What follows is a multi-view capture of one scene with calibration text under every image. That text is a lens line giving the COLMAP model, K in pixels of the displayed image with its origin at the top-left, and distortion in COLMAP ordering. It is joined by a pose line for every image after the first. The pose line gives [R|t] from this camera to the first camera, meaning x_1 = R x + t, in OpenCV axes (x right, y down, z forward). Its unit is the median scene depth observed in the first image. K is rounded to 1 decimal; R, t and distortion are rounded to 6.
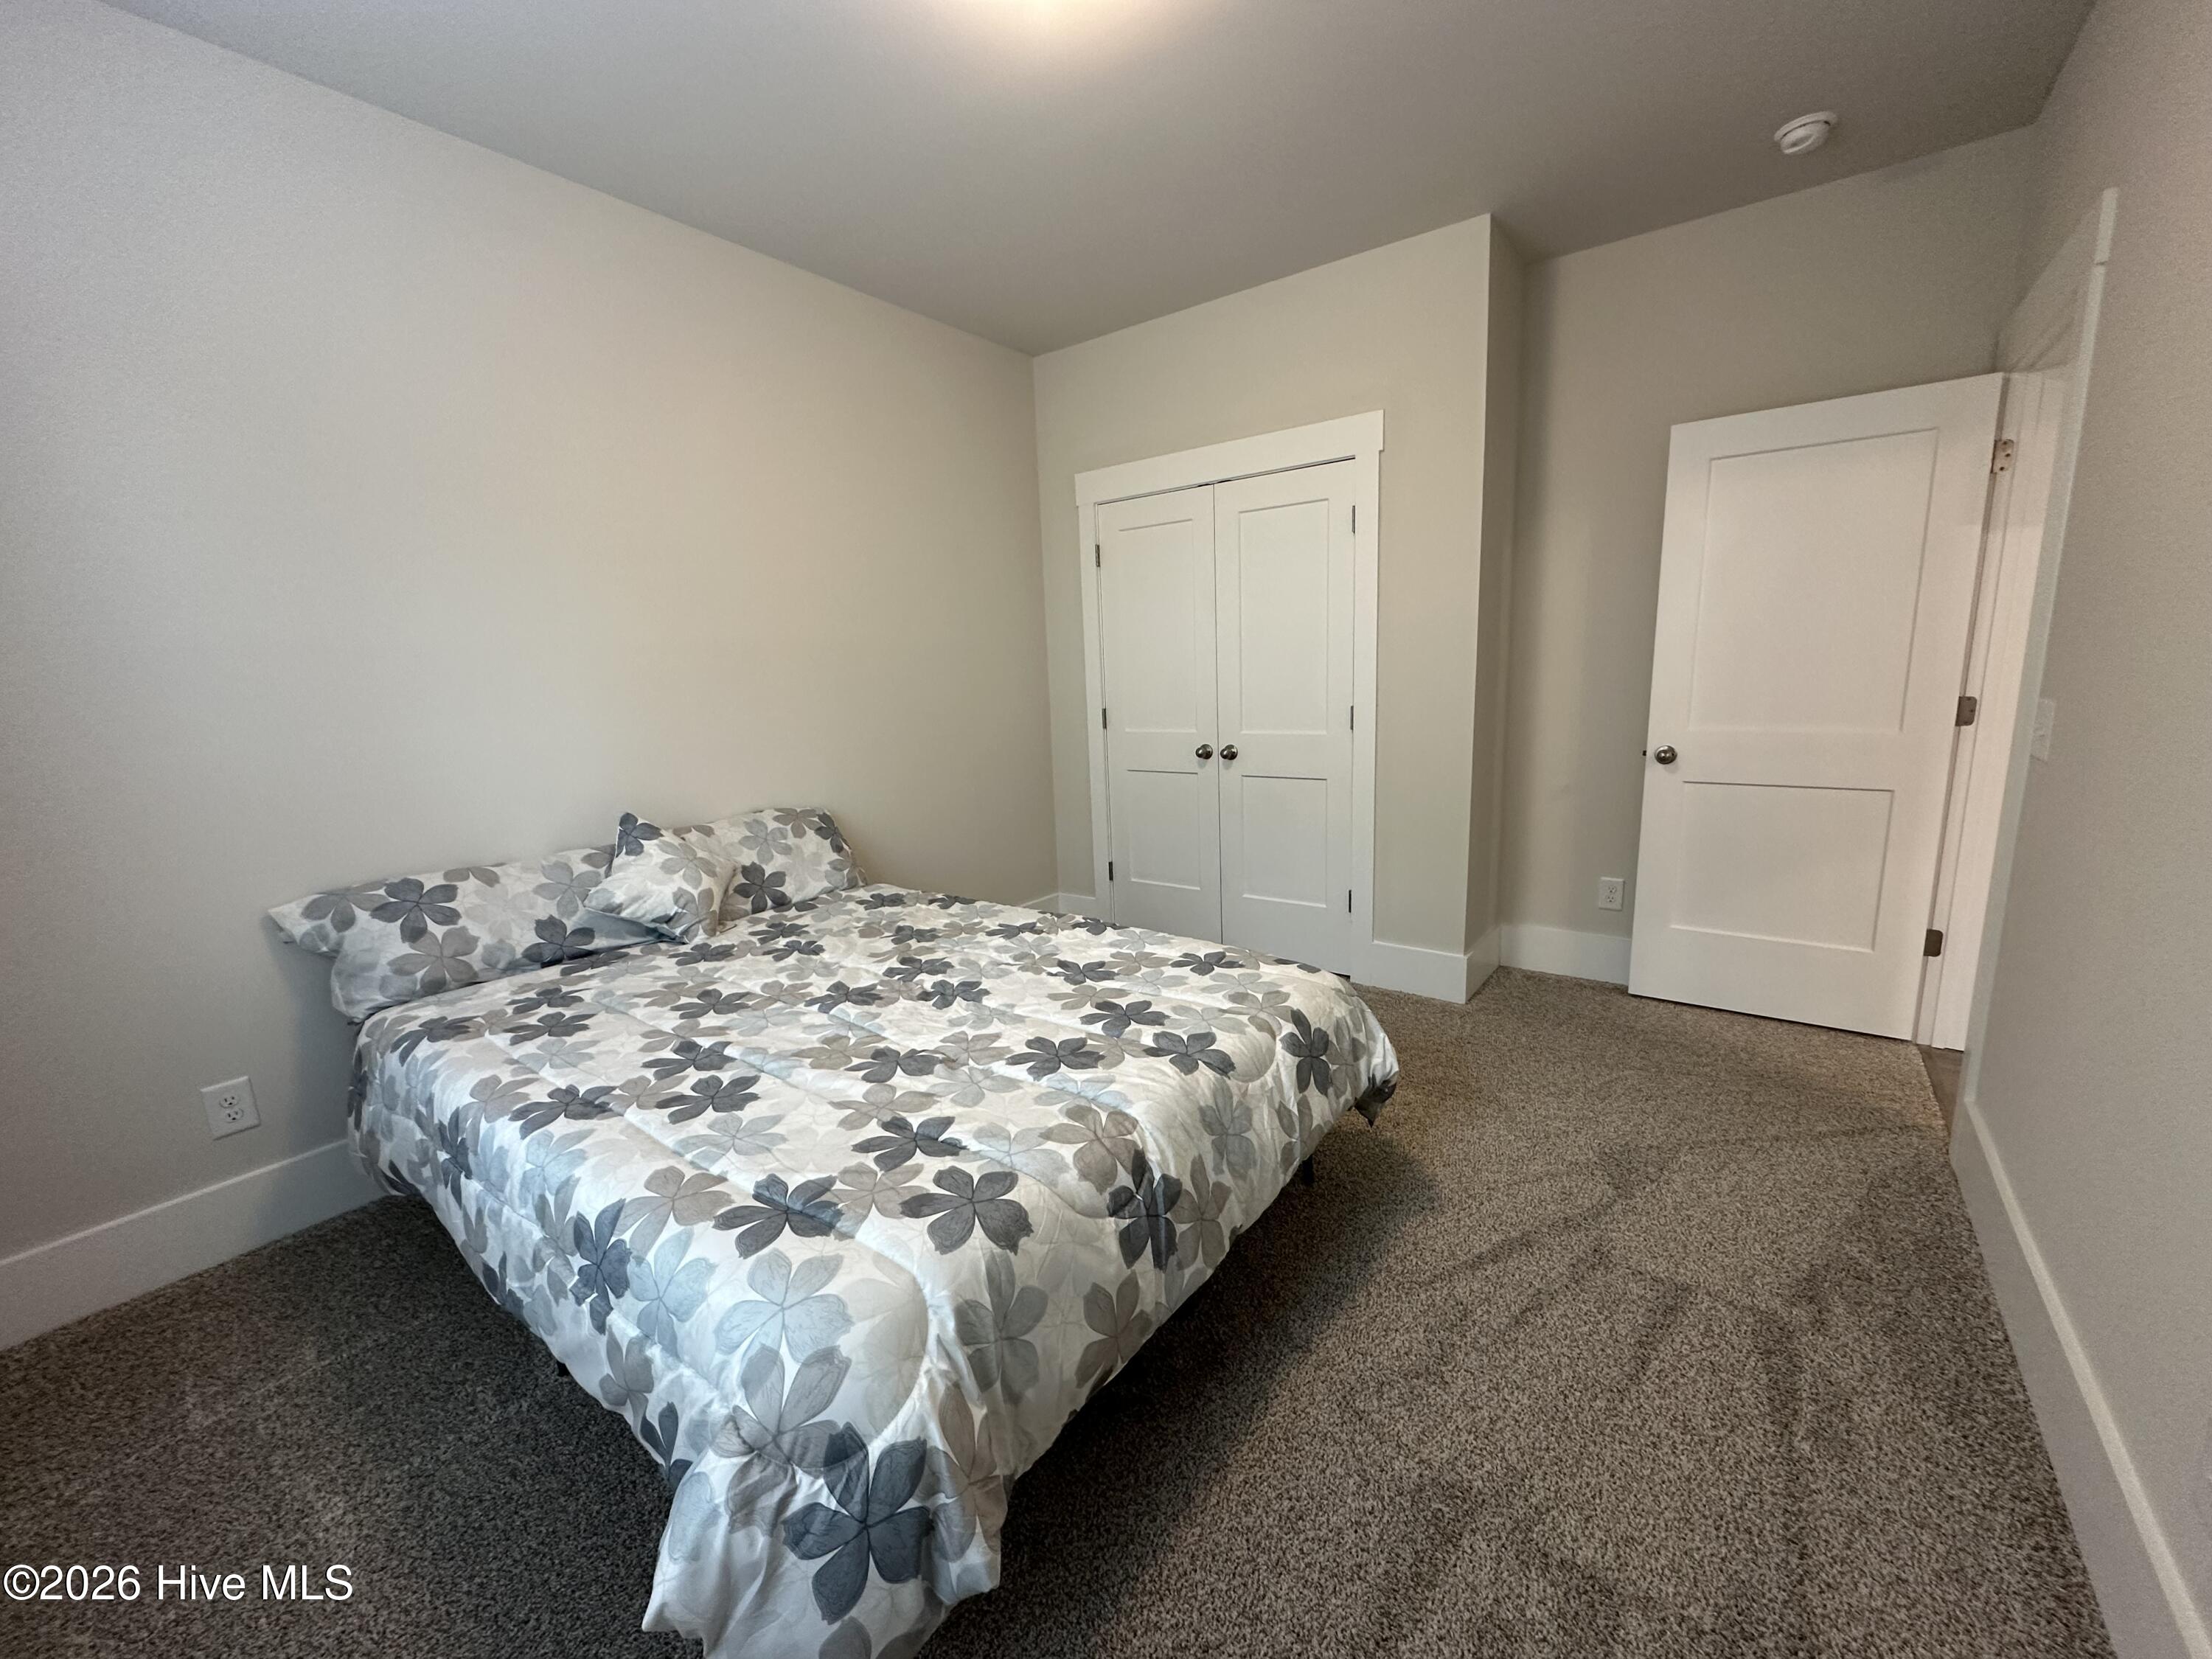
lens RADIAL K [[882.5, 0, 1106.0], [0, 882.5, 829.5], [0, 0, 1]] dist [0.000379, -0.000367]
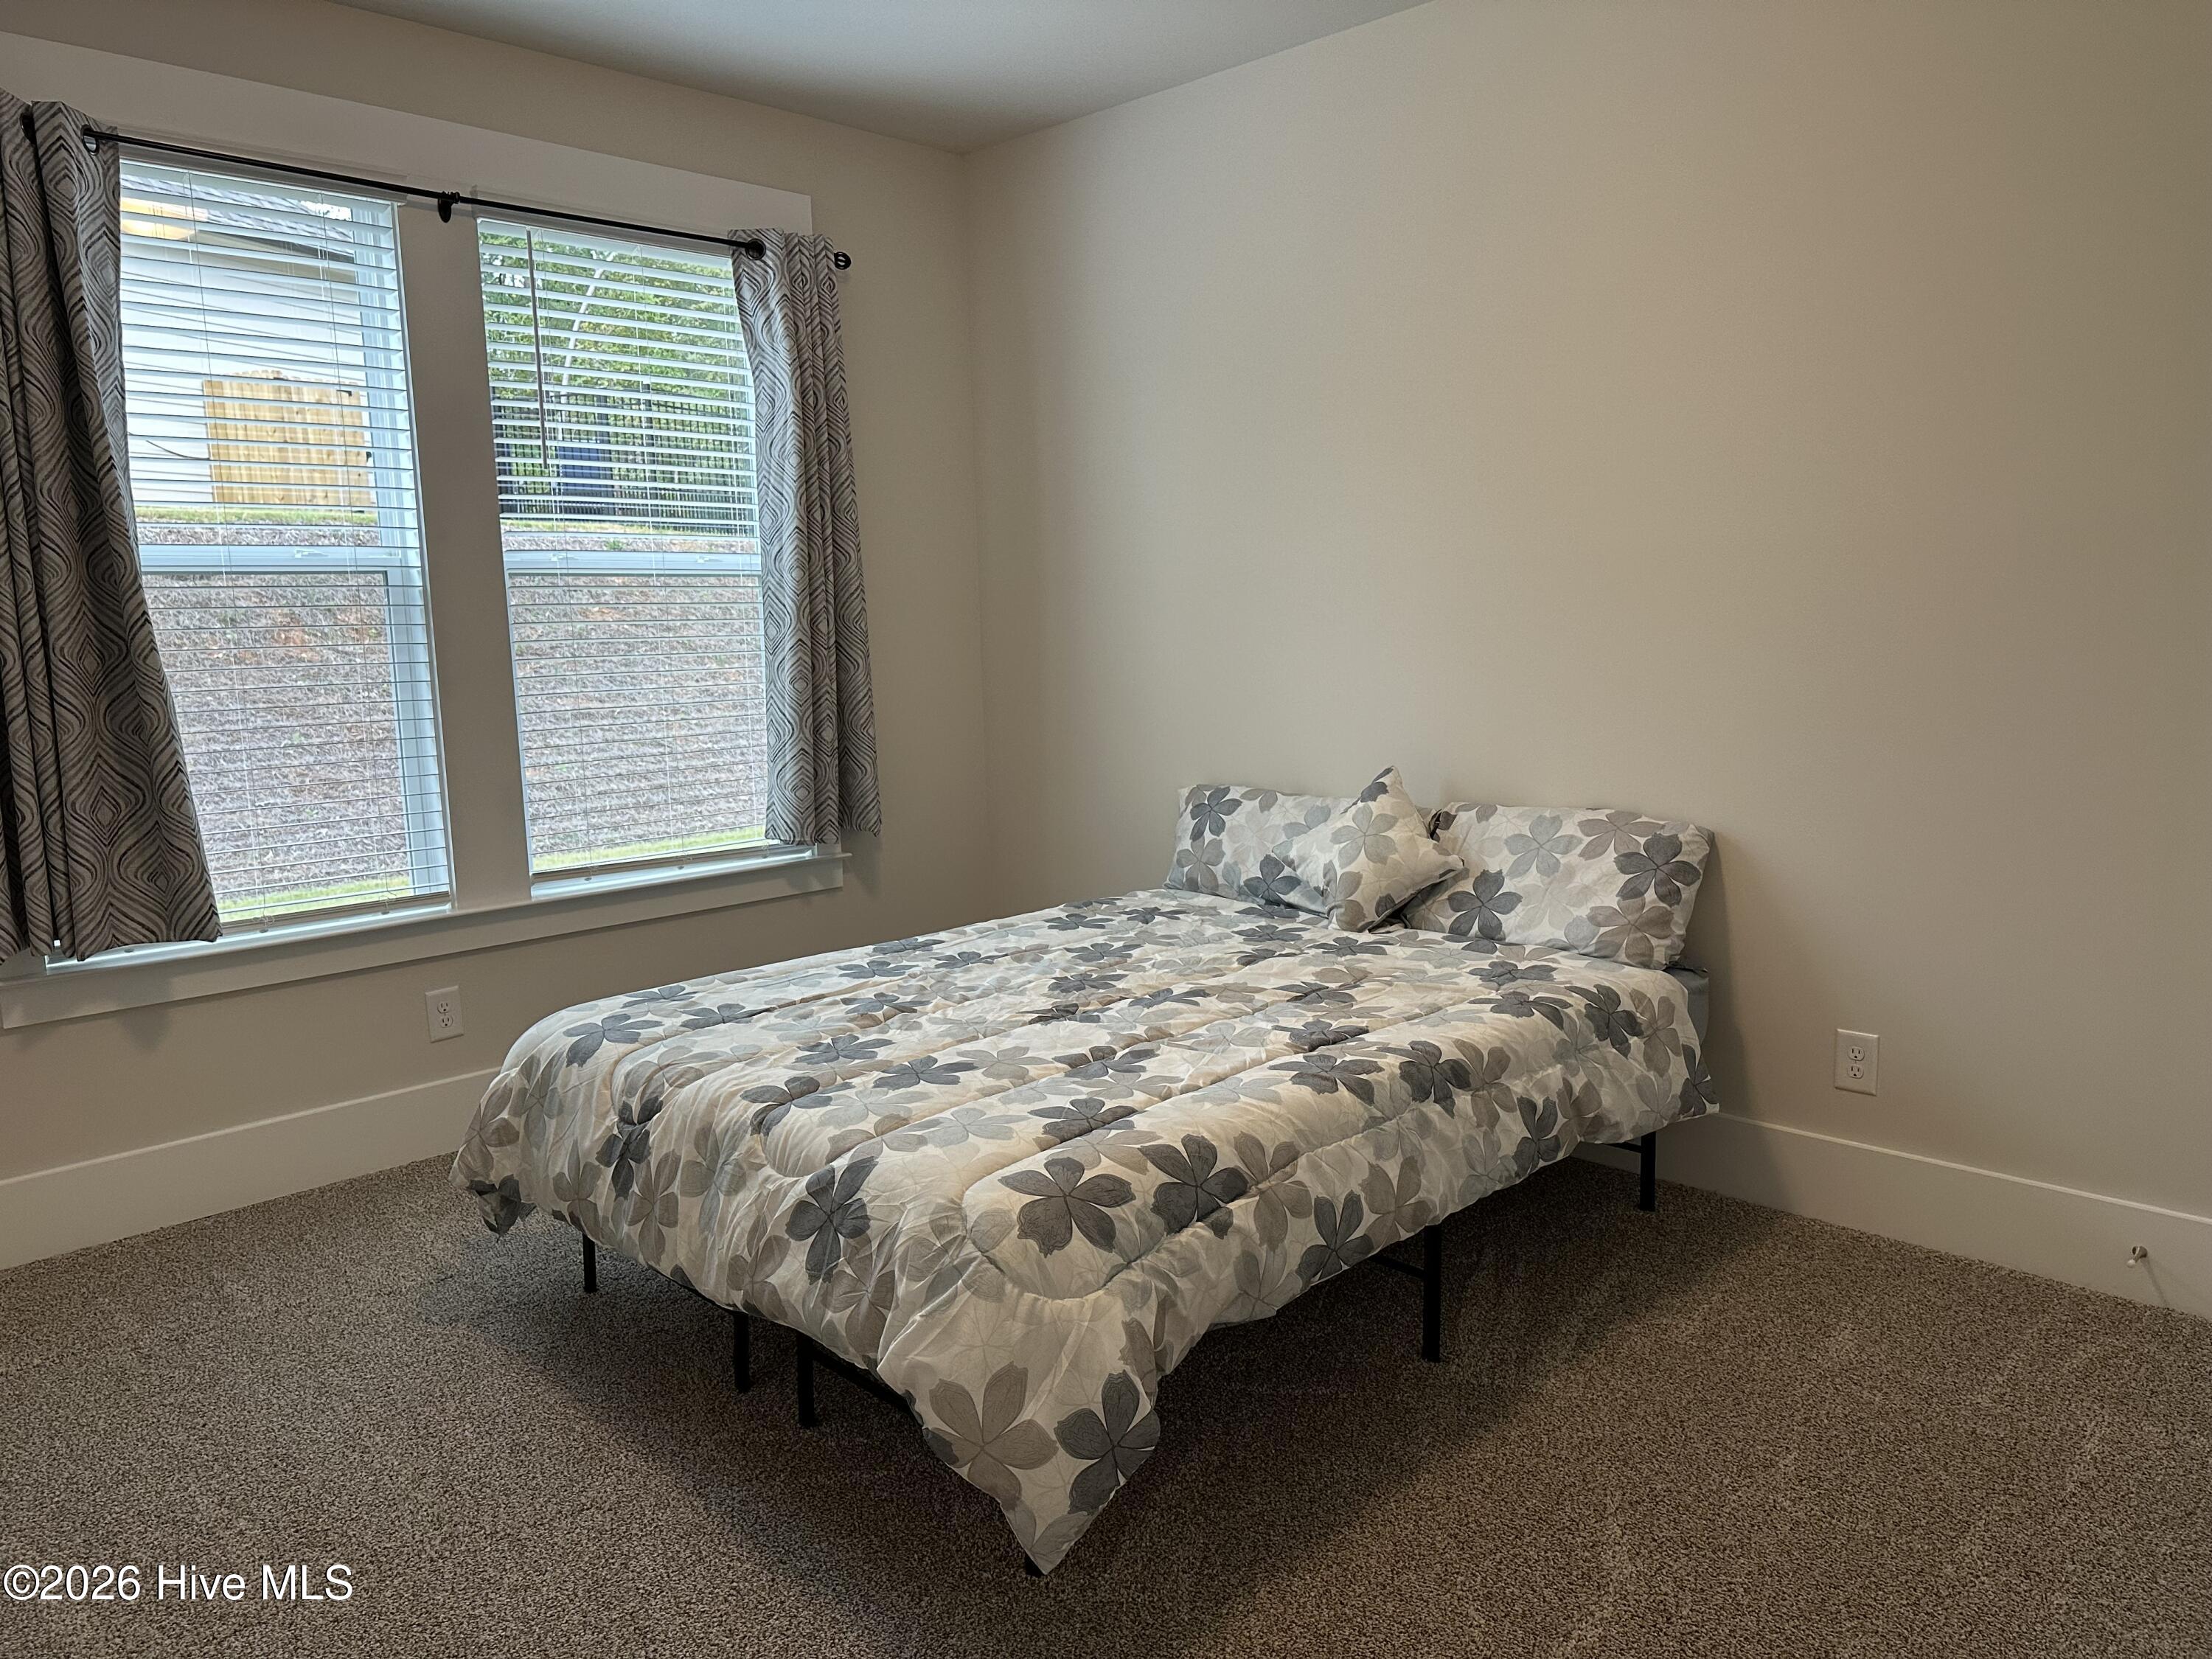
lens RADIAL K [[1548.8, 0, 1111.2], [0, 1548.8, 825.5], [0, 0, 1]] dist [0.138786, -0.182484]
pose [[-0.147428, 0.176527, -0.973192, 1.094922], [-0.149893, 0.968592, 0.198400, -0.255068], [0.977649, 0.175124, -0.116337, 1.077577]]
